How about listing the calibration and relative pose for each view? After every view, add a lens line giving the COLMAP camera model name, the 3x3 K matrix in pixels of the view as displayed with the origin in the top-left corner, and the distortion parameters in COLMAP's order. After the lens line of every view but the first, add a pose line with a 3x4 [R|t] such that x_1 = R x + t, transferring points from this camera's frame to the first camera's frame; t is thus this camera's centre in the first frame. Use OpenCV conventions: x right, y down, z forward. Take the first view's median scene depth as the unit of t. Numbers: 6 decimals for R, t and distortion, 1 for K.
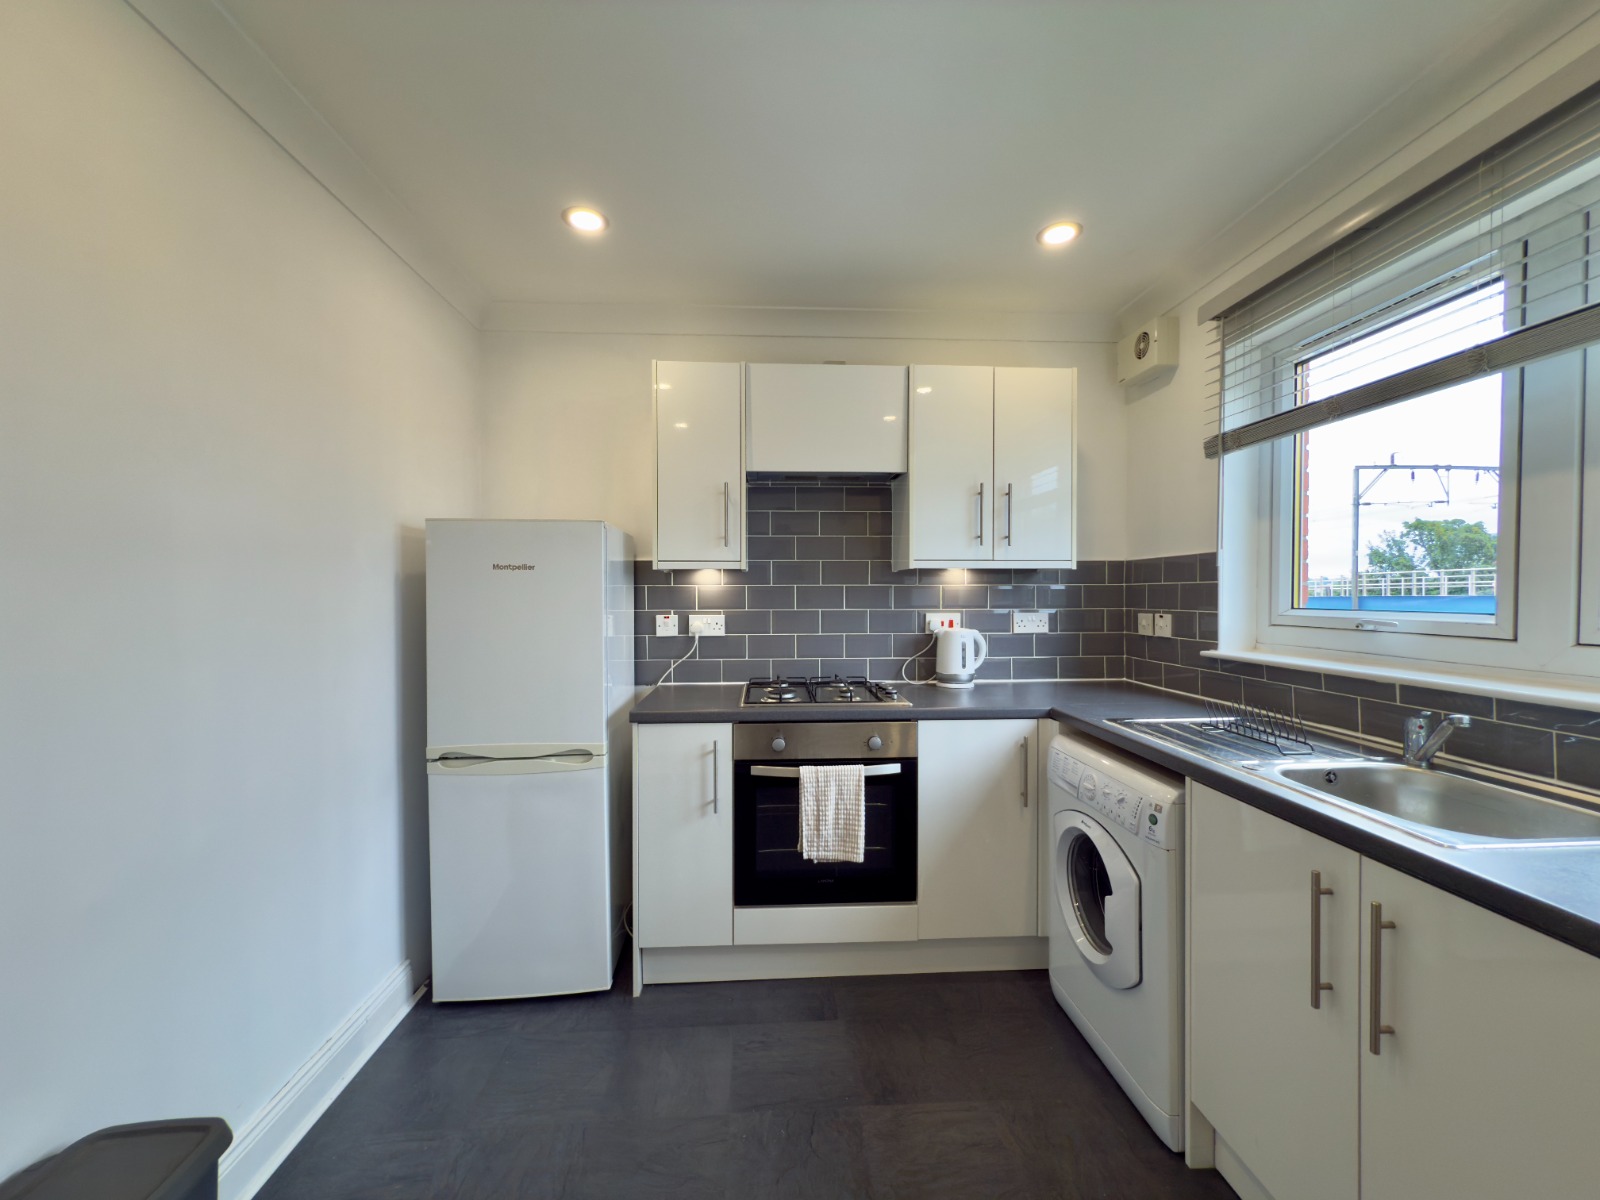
lens RADIAL K [[639.3, 0, 800.0], [0, 639.3, 600.0], [0, 0, 1]] dist [0.000108, 0.000229]
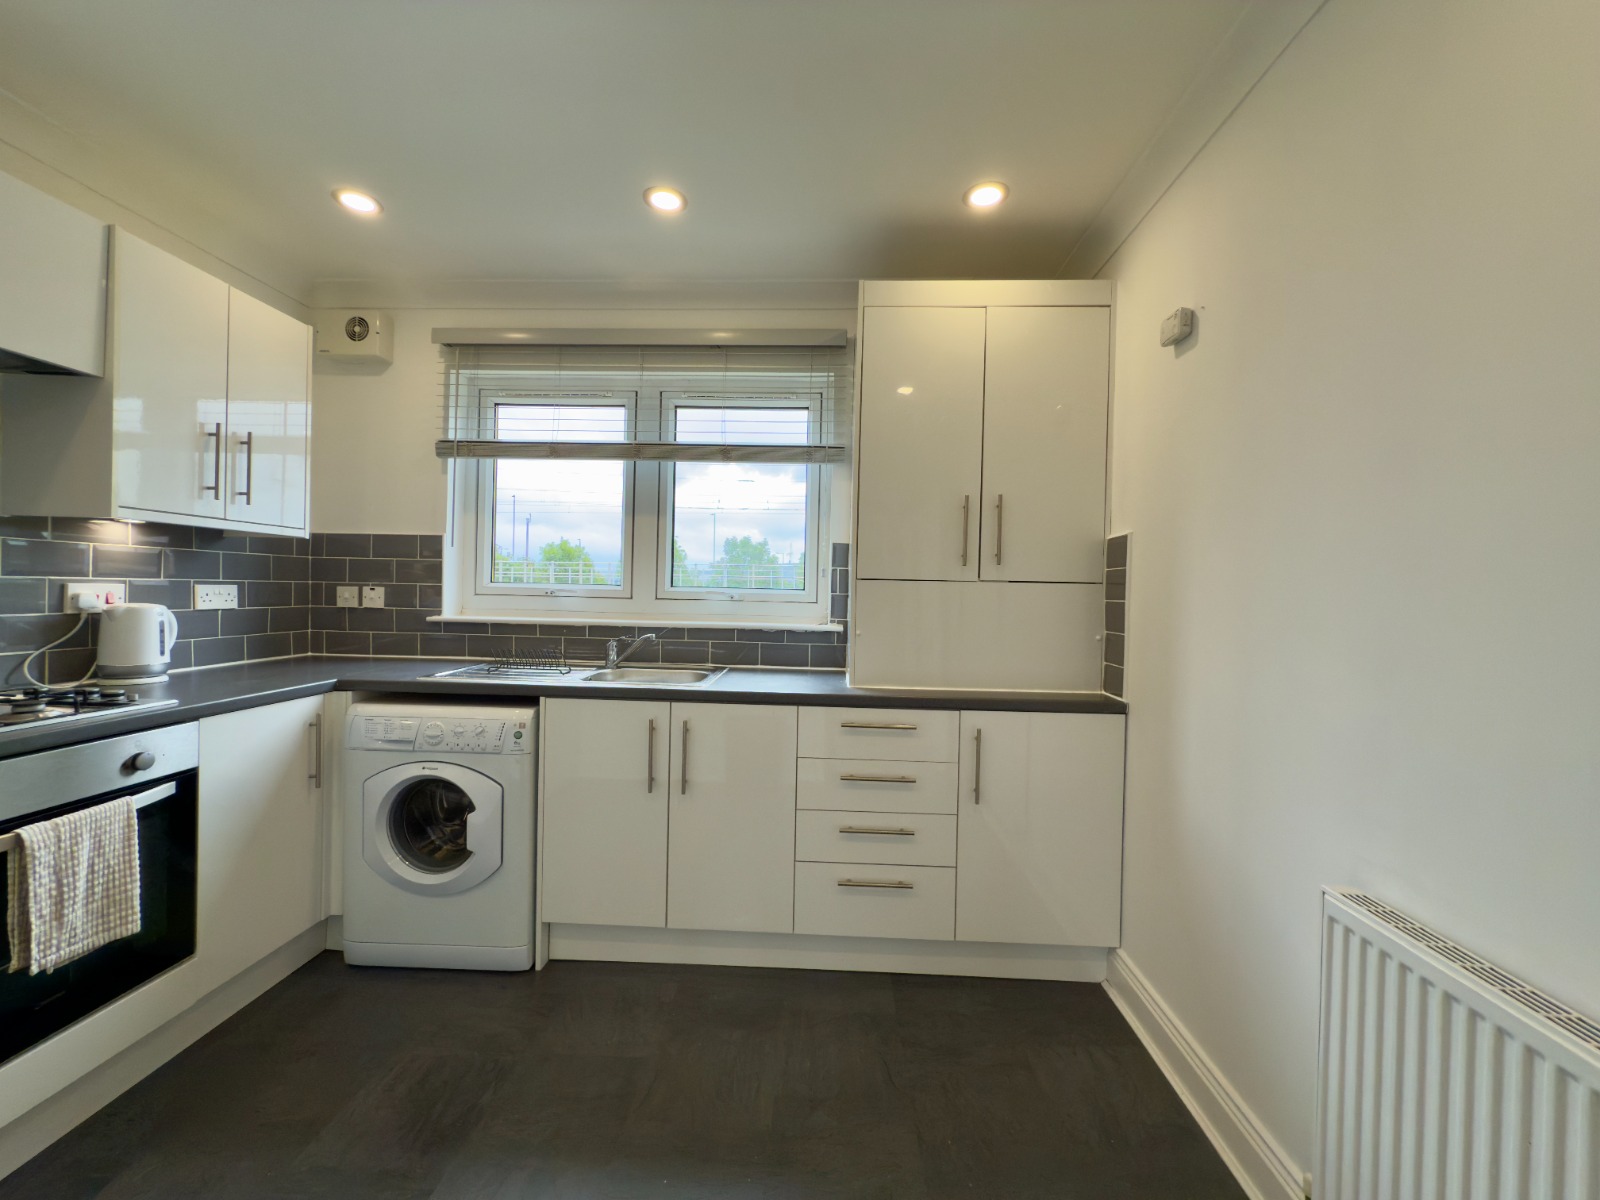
lens RADIAL K [[639.3, 0, 800.0], [0, 639.3, 600.0], [0, 0, 1]] dist [0.000108, 0.000229]
pose [[0.096479, -0.008849, 0.995296, -0.498014], [-0.012334, 0.999873, 0.010086, 0.027705], [-0.995259, -0.013249, 0.096358, 0.199643]]
